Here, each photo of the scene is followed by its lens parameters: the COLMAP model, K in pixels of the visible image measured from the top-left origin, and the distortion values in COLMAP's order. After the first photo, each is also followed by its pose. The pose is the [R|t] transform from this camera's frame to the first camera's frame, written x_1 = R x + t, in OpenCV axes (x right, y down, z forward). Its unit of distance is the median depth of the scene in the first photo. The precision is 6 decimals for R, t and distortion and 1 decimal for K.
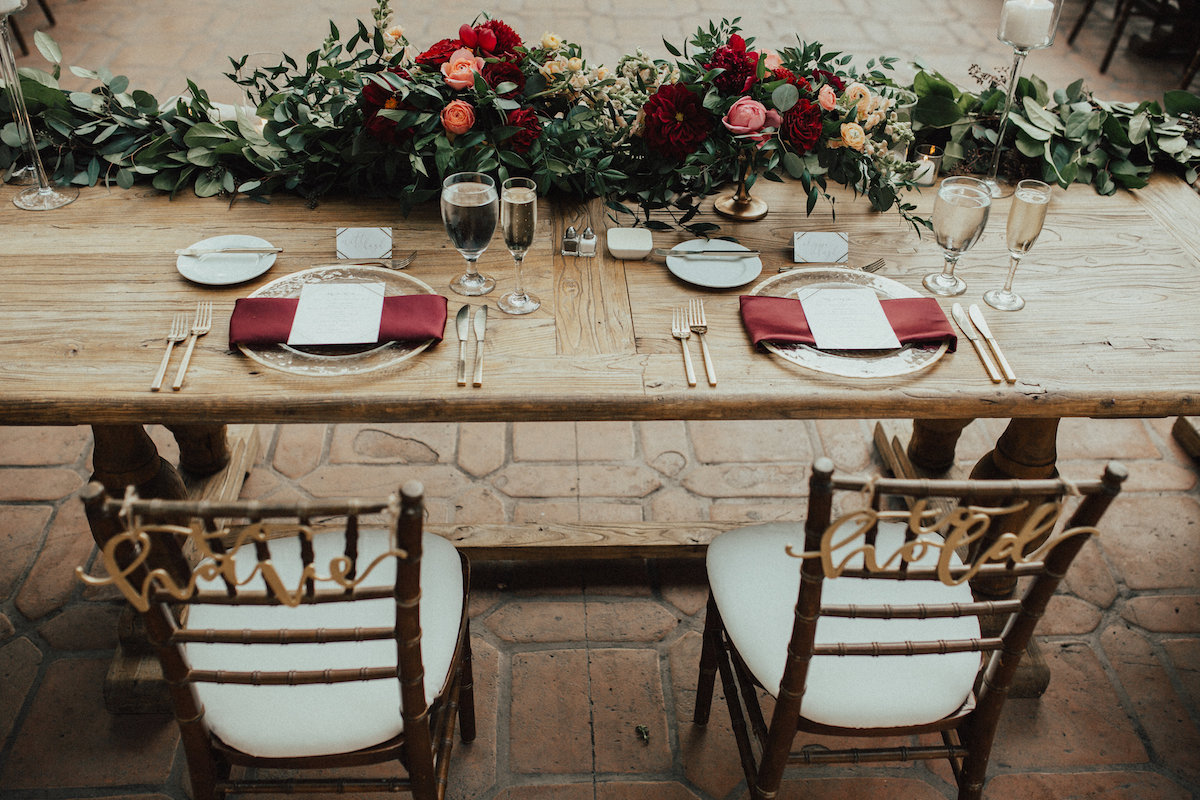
lens RADIAL K [[1146.9, 0, 596.1], [0, 1146.9, 398.2], [0, 0, 1]] dist [-0.095592, 0.170232]
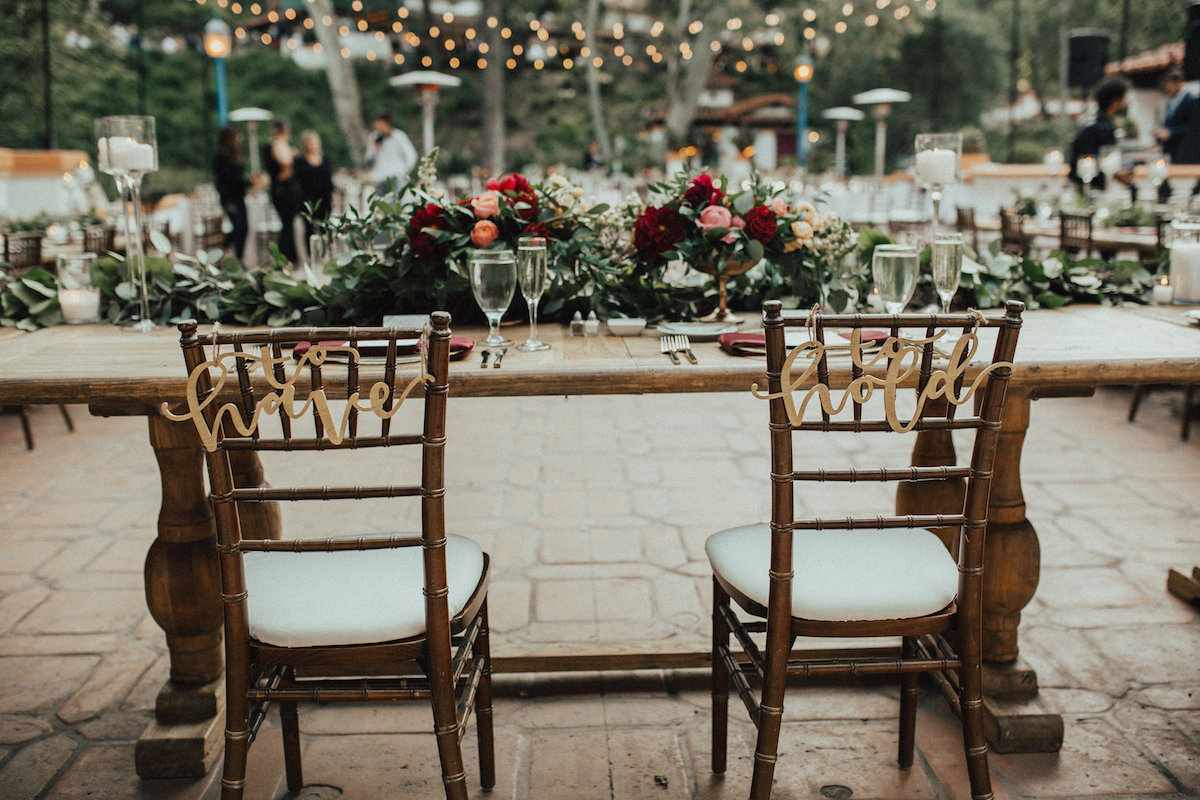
lens RADIAL K [[1146.9, 0, 596.1], [0, 1146.9, 398.2], [0, 0, 1]] dist [-0.095592, 0.170232]
pose [[0.998951, -0.040428, -0.021519, 0.018226], [0.027669, 0.907166, -0.419862, 0.395959], [0.036496, 0.418826, 0.907333, -0.051854]]
